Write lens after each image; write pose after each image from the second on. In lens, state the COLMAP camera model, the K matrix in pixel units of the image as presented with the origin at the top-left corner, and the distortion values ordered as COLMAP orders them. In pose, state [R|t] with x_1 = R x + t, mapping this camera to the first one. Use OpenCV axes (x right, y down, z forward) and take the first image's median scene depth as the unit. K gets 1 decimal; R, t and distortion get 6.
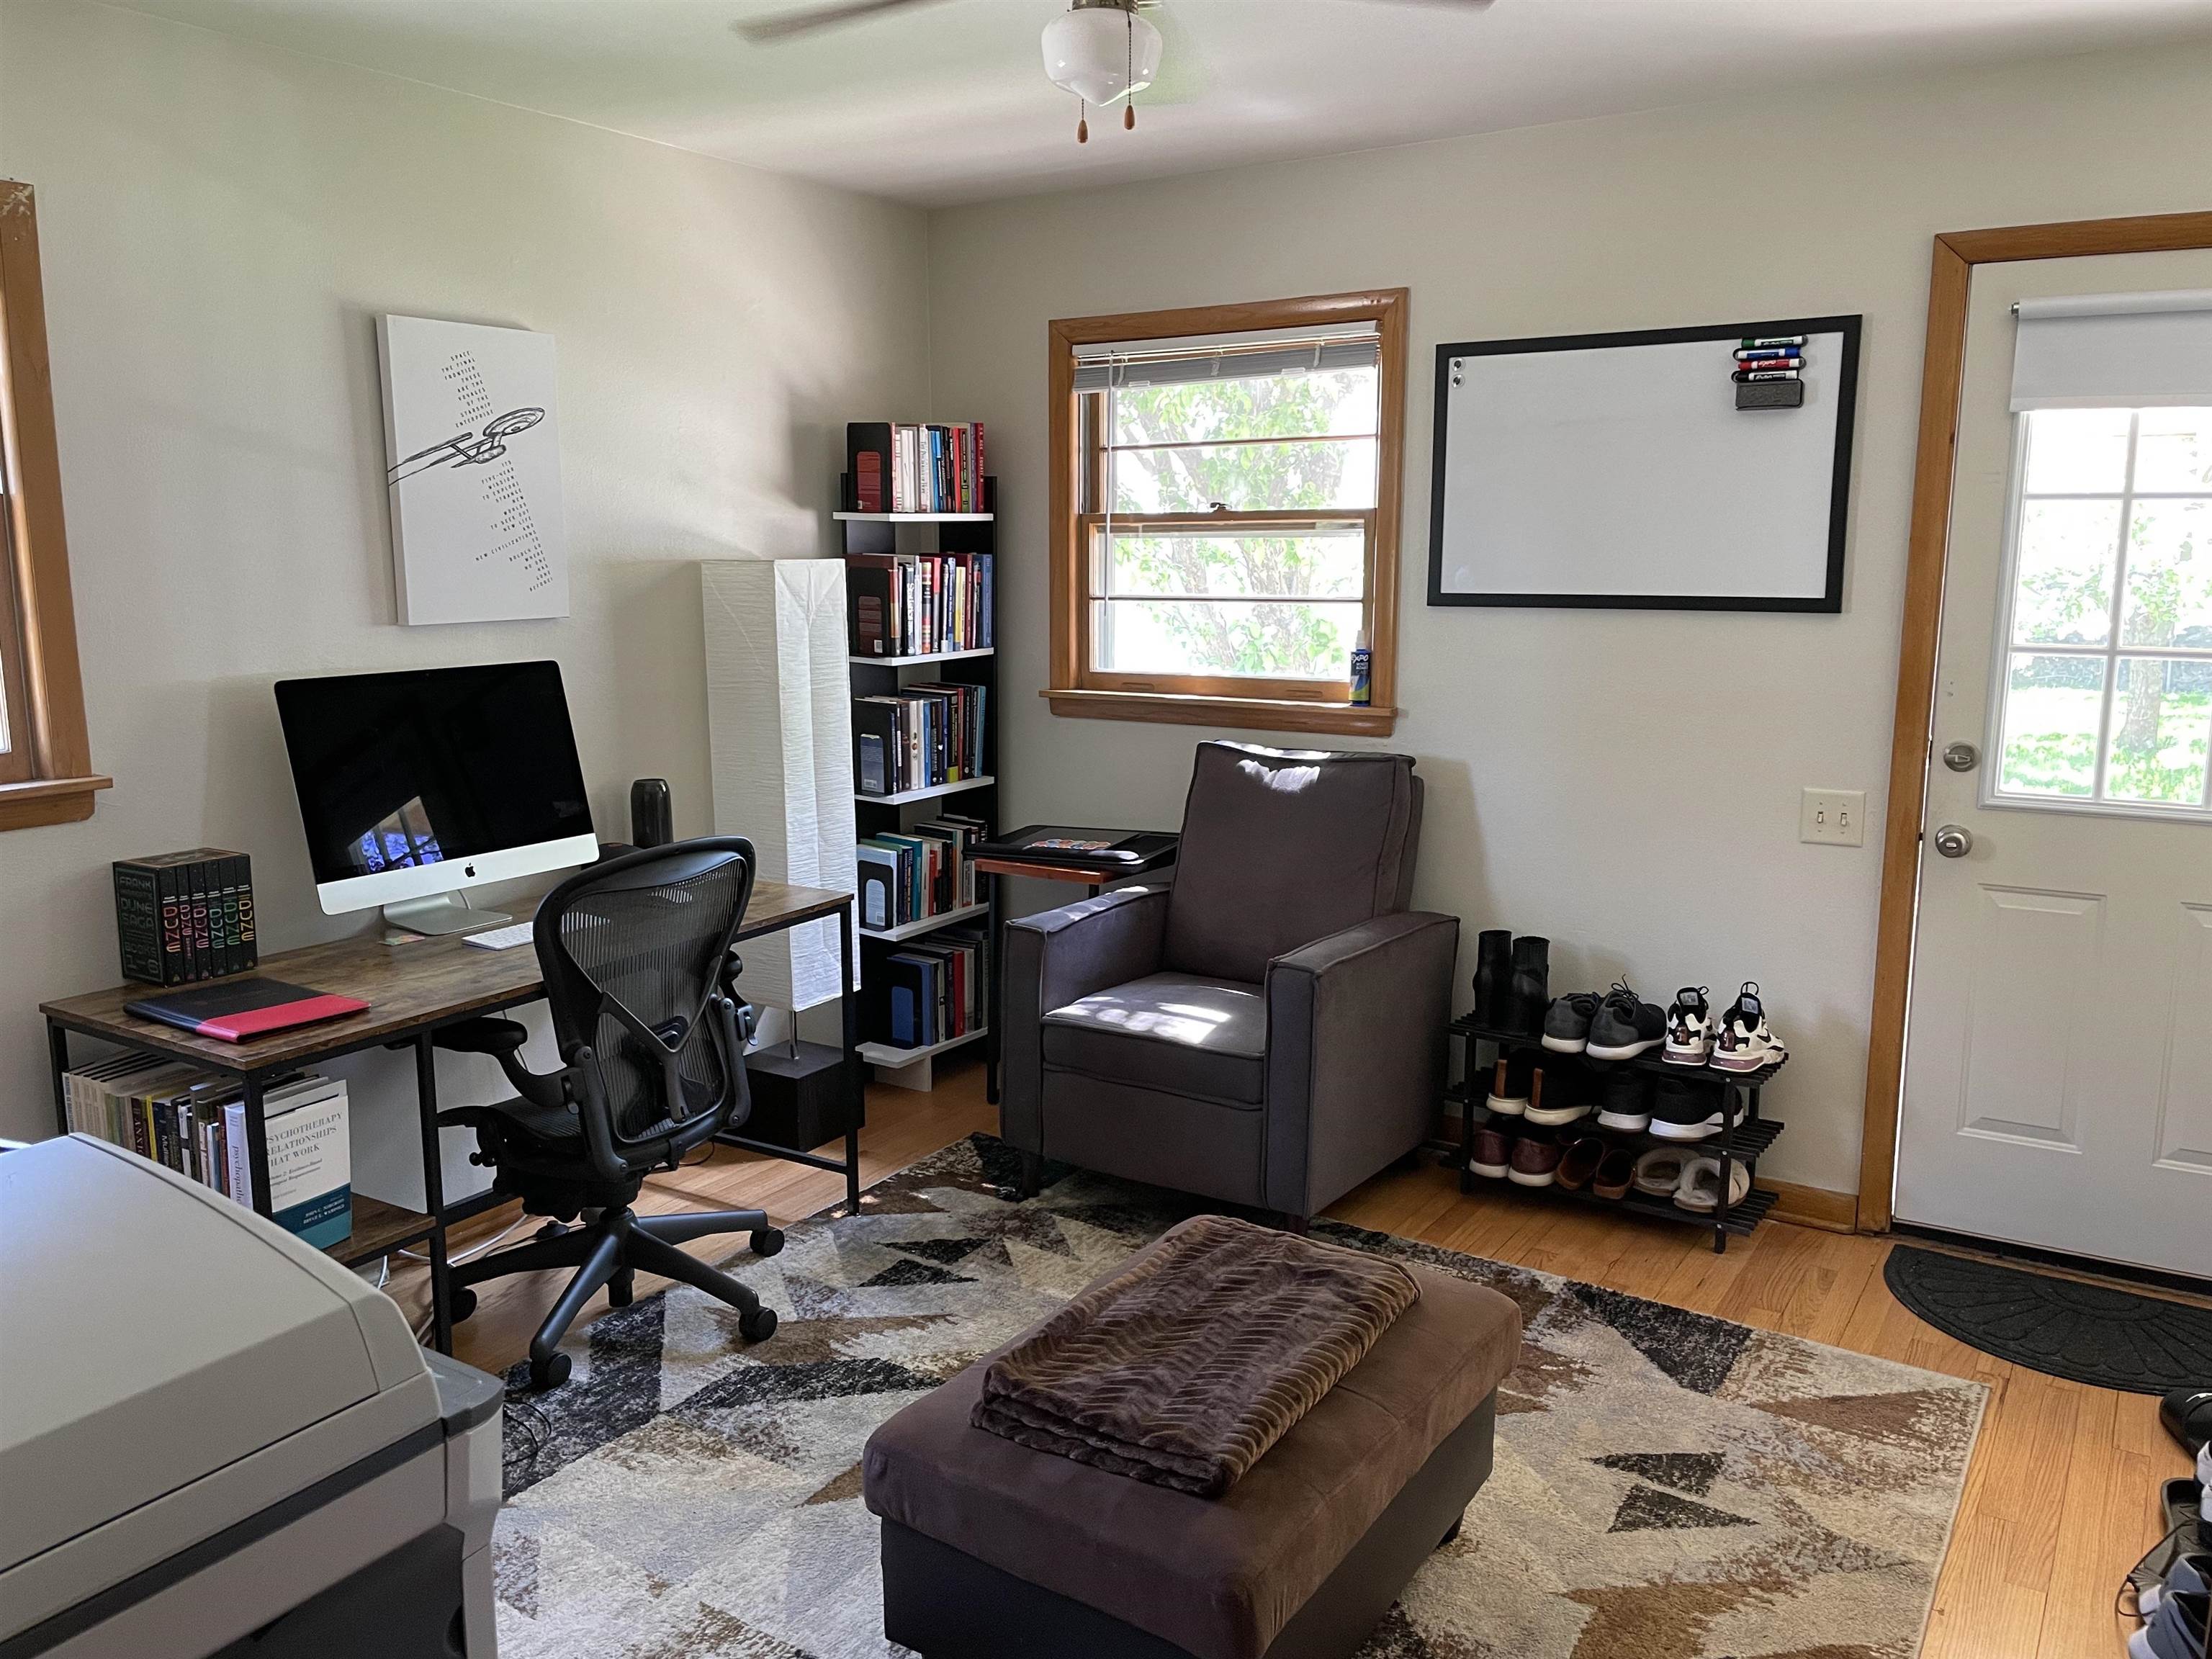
lens RADIAL K [[1656.1, 0, 1097.6], [0, 1656.1, 824.2], [0, 0, 1]] dist [0.048049, -0.038964]
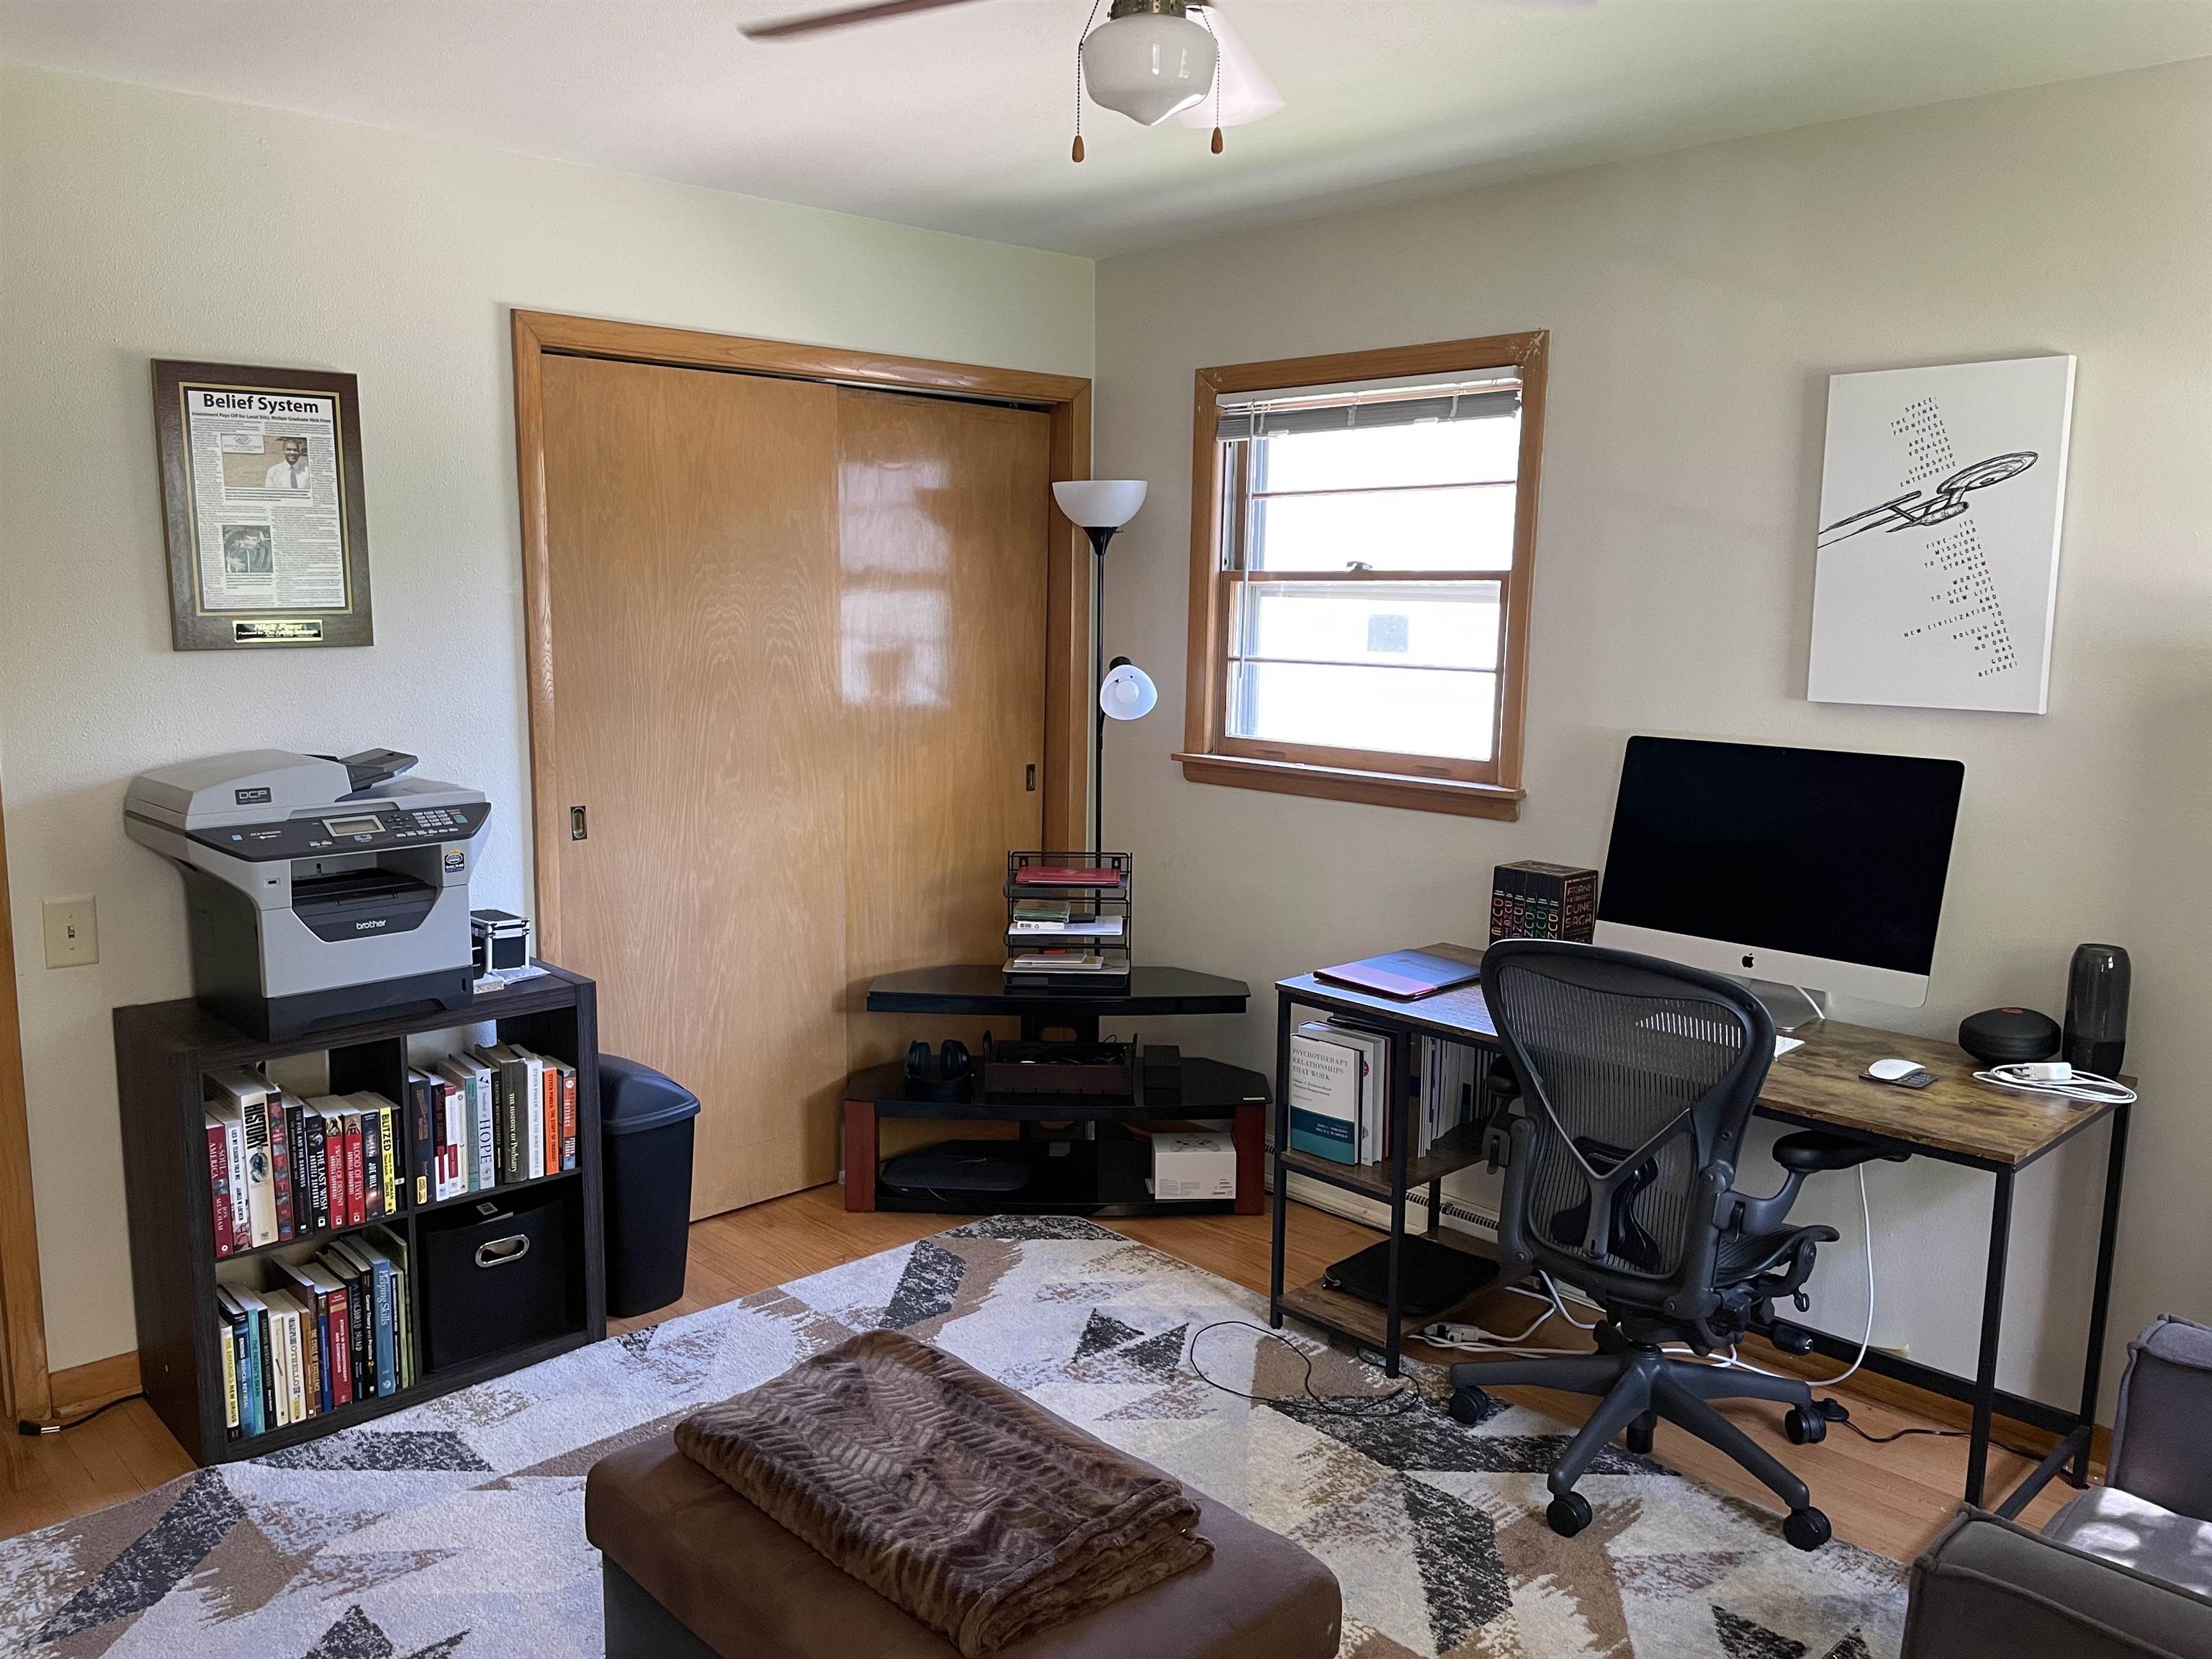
lens RADIAL K [[1656.1, 0, 1093.1], [0, 1656.1, 837.7], [0, 0, 1]] dist [0.048049, -0.038964]
pose [[-0.215158, 0.151170, -0.964808, 0.604706], [-0.179949, 0.964893, 0.191313, -0.153643], [0.959857, 0.214778, -0.180402, 0.804846]]
